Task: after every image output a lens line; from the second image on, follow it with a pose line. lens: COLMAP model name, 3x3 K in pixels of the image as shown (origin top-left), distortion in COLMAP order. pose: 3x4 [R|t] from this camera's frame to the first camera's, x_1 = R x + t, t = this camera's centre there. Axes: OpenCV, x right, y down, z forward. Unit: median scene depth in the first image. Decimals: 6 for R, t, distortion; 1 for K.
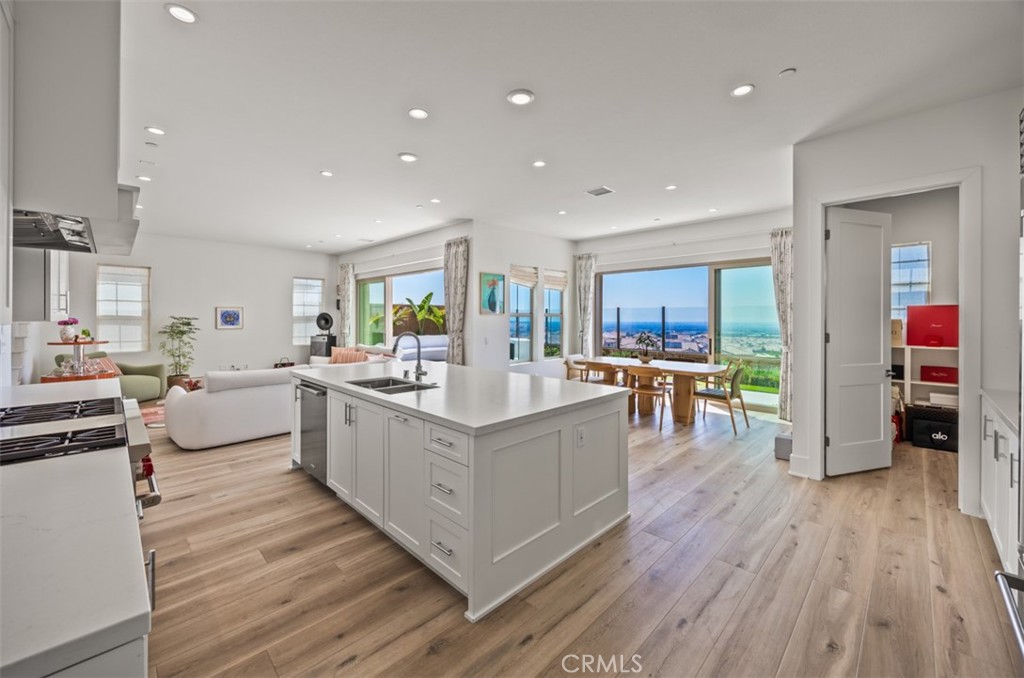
lens RADIAL K [[402.4, 0, 511.3], [0, 402.4, 320.9], [0, 0, 1]] dist [-0.004188, -0.000374]
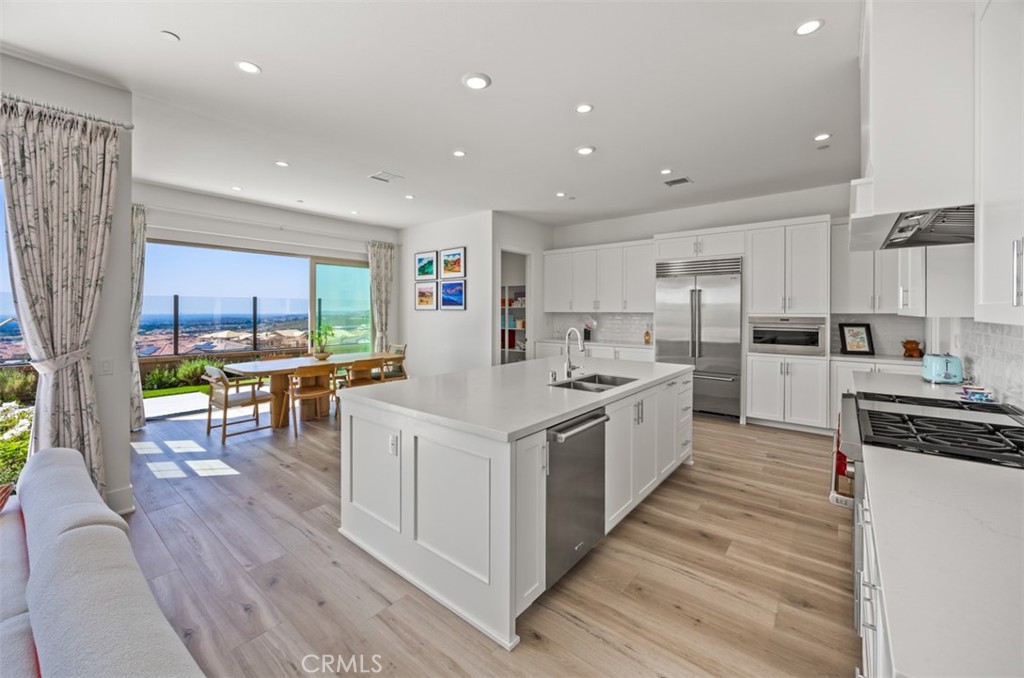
lens RADIAL K [[402.4, 0, 518.4], [0, 402.4, 312.0], [0, 0, 1]] dist [-0.004188, -0.000374]
pose [[-0.105182, -0.008572, 0.994416, -0.655524], [0.007666, 0.999926, 0.009431, -0.011088], [-0.994423, 0.008615, -0.105109, 0.680779]]
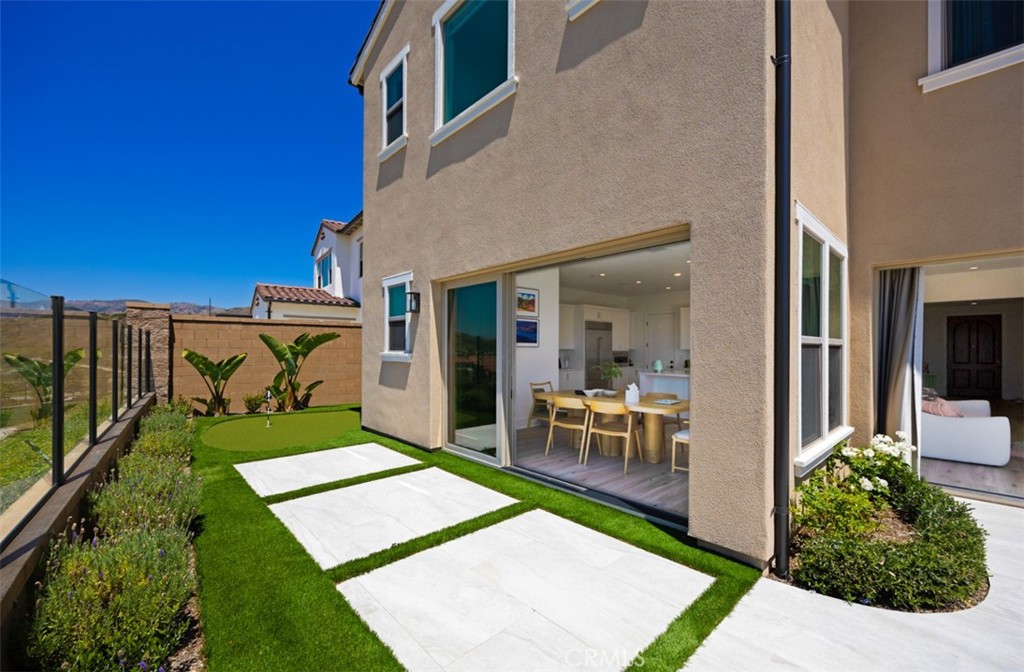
lens RADIAL K [[402.4, 0, 511.0], [0, 402.4, 349.5], [0, 0, 1]] dist [-0.004188, -0.000374]
pose [[-0.997485, -0.005209, 0.070689, 0.509382], [-0.004757, 0.999967, 0.006558, -0.006941], [-0.070721, 0.006206, -0.997477, 1.999647]]
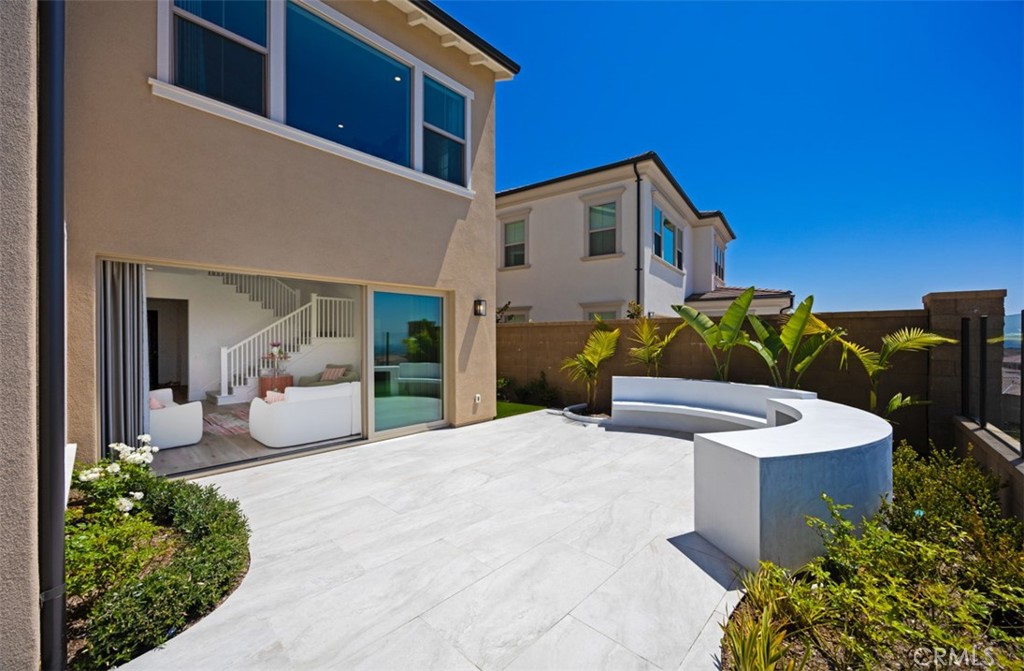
lens RADIAL K [[400.1, 0, 513.6], [0, 400.1, 339.5], [0, 0, 1]] dist [-0.000960, -0.000741]
pose [[0.022152, -0.000322, -0.999755, 0.560536], [-0.007046, 0.999975, -0.000478, -0.026076], [0.999730, 0.007055, 0.022150, 1.867387]]
